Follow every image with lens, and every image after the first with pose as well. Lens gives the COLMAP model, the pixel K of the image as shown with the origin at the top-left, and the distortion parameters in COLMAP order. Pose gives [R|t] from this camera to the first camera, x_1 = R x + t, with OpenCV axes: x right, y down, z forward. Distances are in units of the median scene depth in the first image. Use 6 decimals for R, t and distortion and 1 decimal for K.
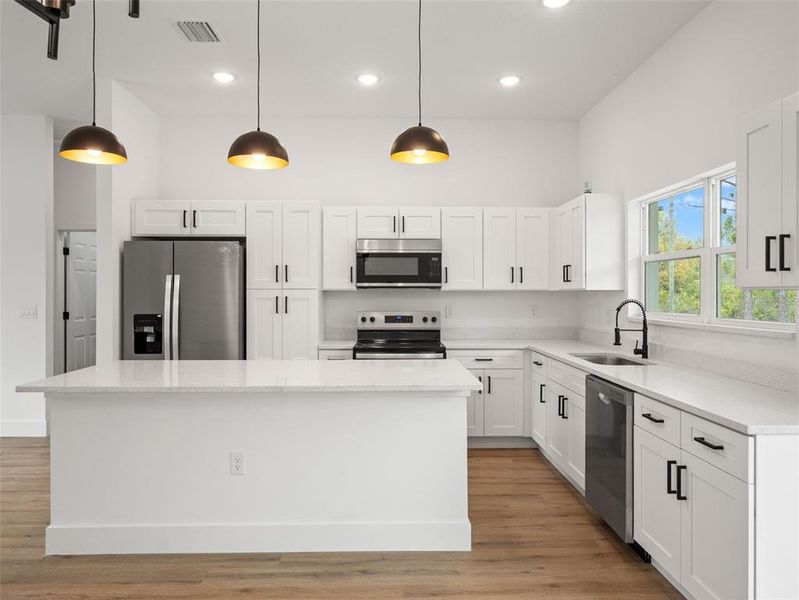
lens RADIAL K [[534.7, 0, 399.5], [0, 534.7, 300.0], [0, 0, 1]] dist [0.000707, -0.001483]
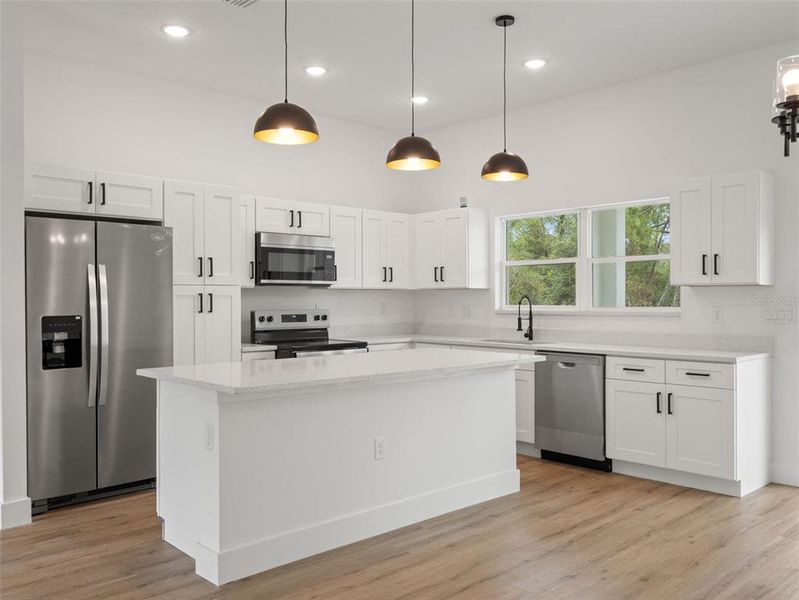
lens RADIAL K [[622.5, 0, 399.5], [0, 622.5, 300.0], [0, 0, 1]] dist [0.004767, 0.000928]
pose [[0.778092, -0.003626, 0.628140, -0.617154], [0.009776, 0.999932, -0.006337, 0.013878], [-0.628075, 0.011072, 0.778074, 0.015042]]
